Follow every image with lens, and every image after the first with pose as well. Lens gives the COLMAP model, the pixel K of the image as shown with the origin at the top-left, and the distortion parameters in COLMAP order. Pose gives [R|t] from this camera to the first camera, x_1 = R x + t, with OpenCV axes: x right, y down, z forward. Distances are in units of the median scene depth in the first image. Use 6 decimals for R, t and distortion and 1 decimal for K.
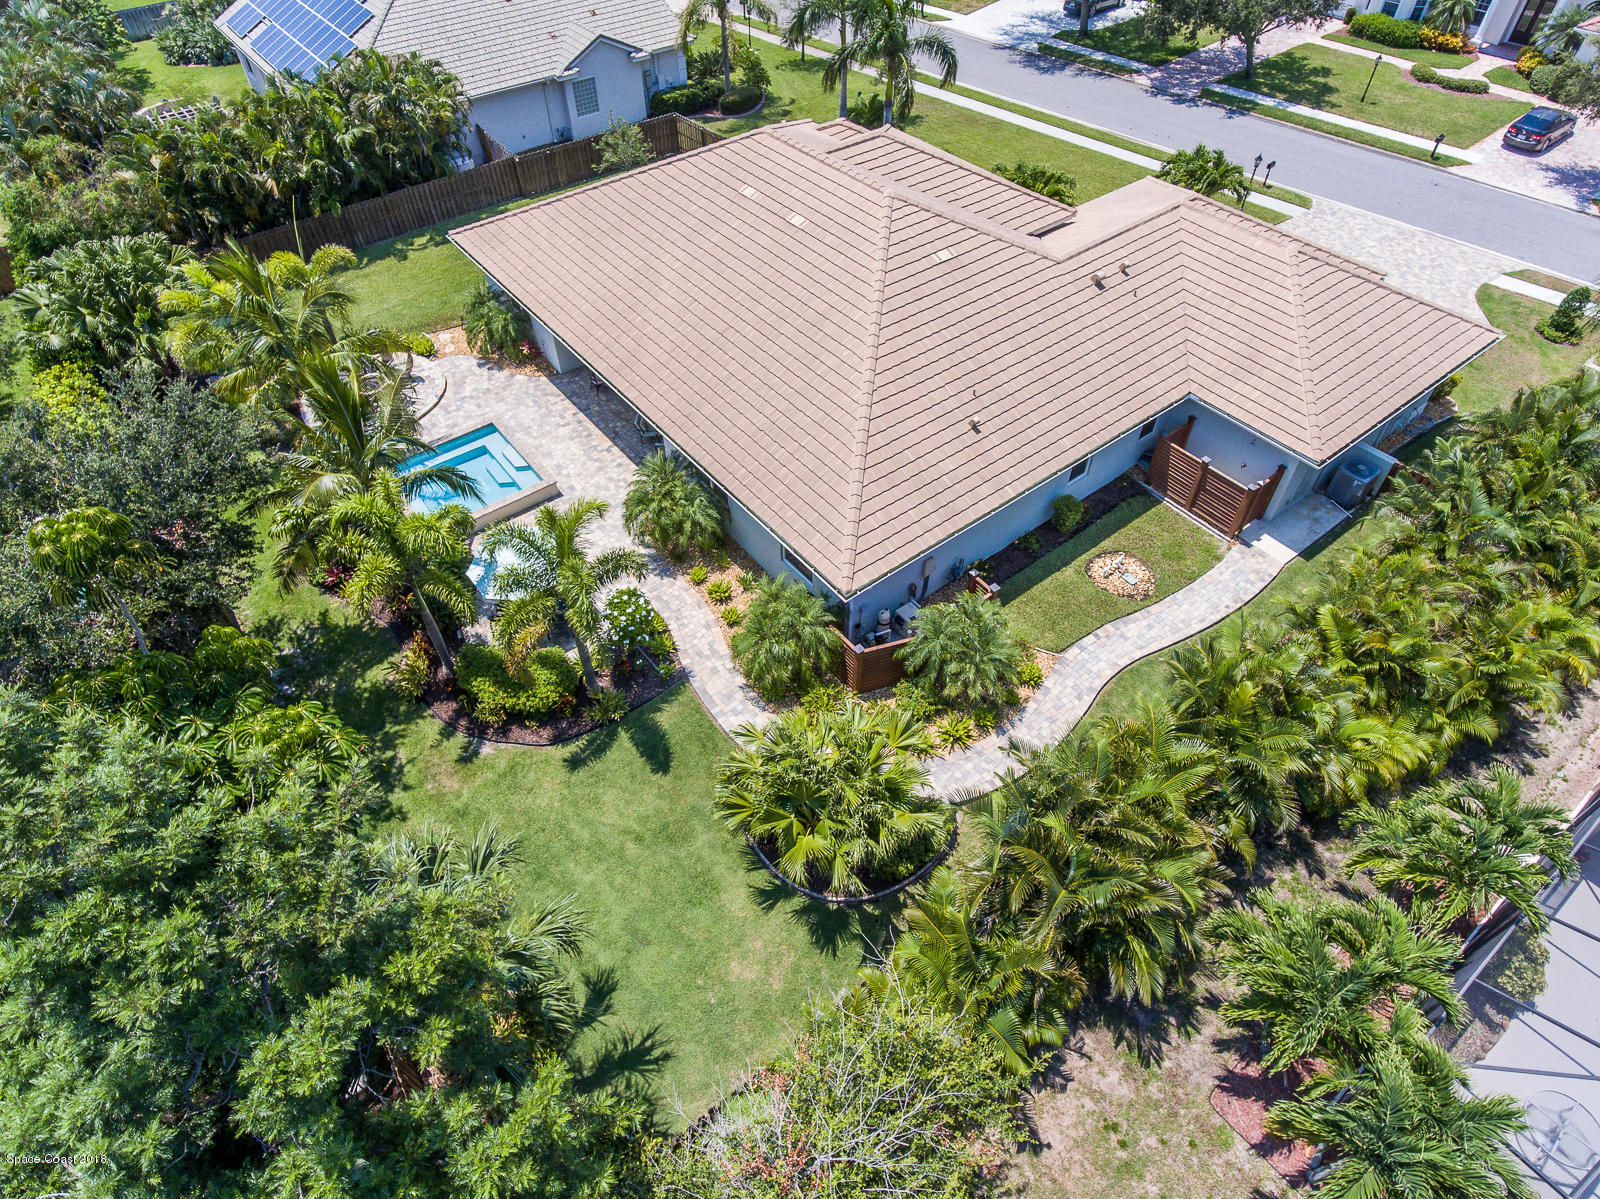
lens RADIAL K [[913.3, 0, 753.0], [0, 913.3, 557.3], [0, 0, 1]] dist [-0.002319, 0.000451]
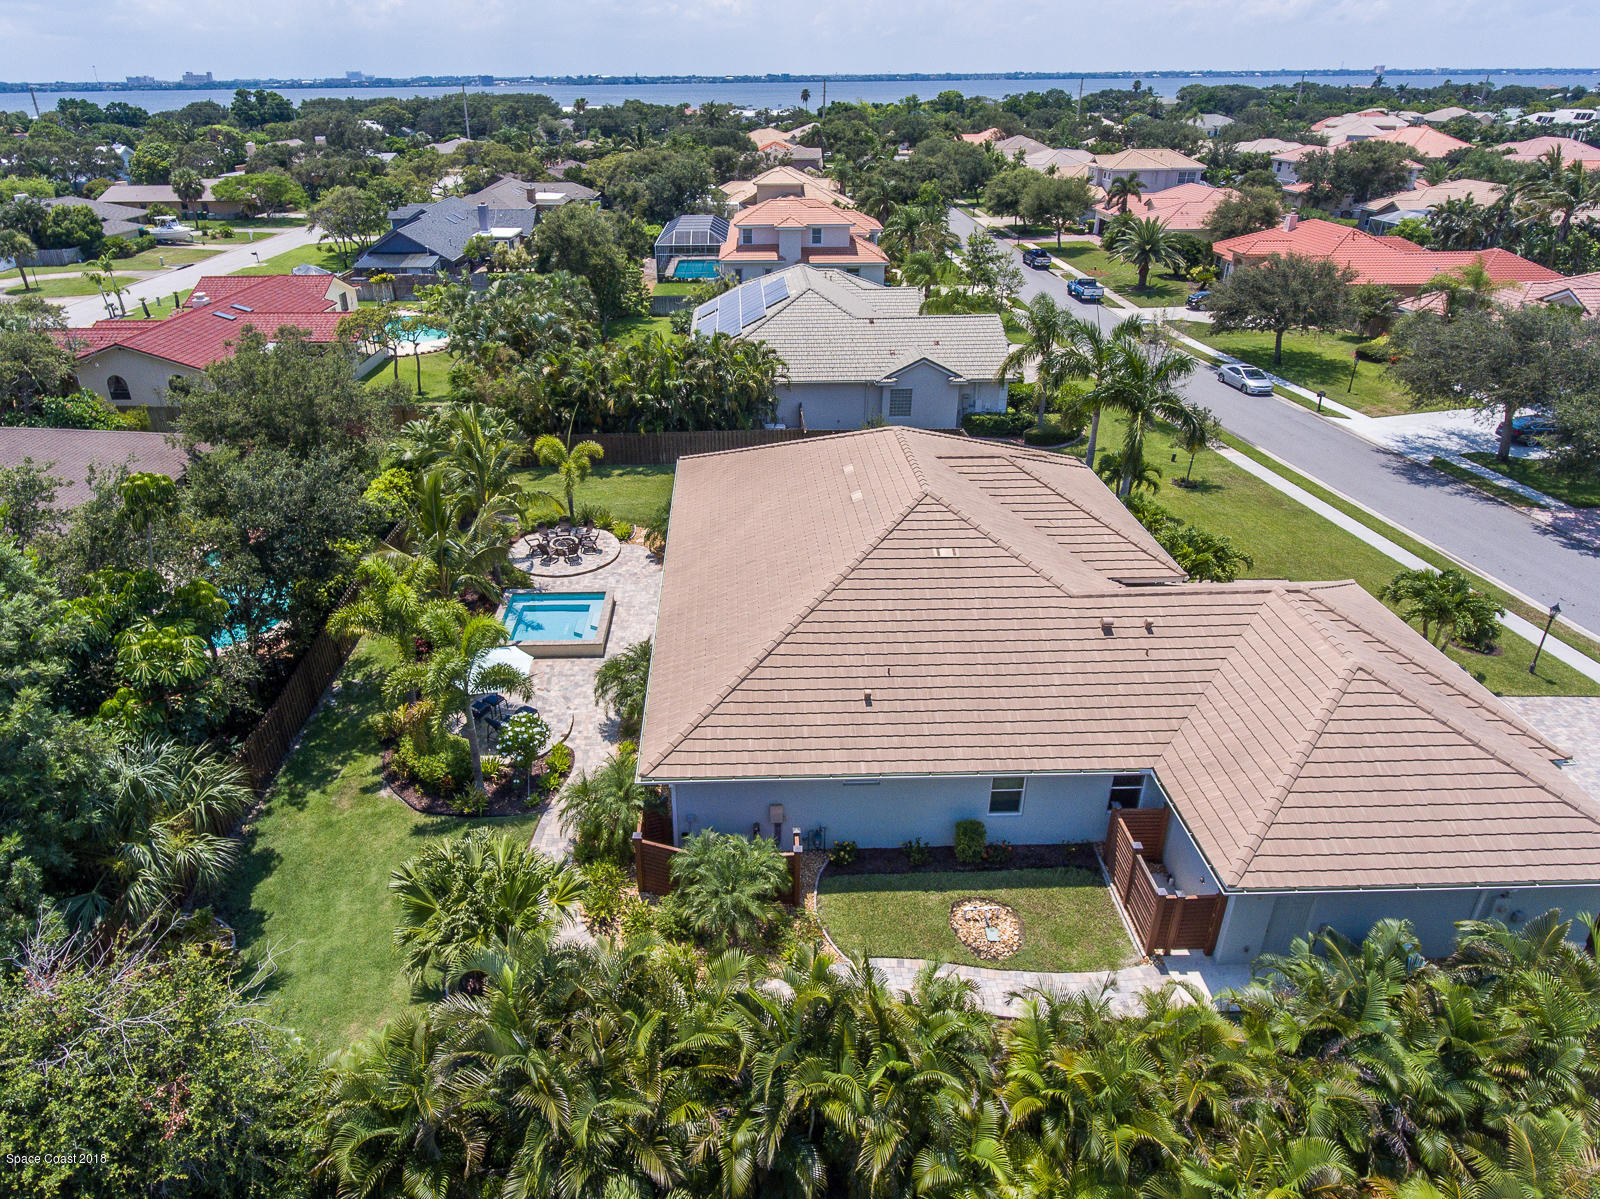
lens RADIAL K [[940.4, 0, 748.7], [0, 940.4, 539.3], [0, 0, 1]] dist [-0.003776, 0.000355]
pose [[0.816781, 0.260338, -0.514872, 0.329681], [-0.421210, 0.878921, -0.223784, -0.005410], [0.394272, 0.399652, 0.827543, 0.010225]]
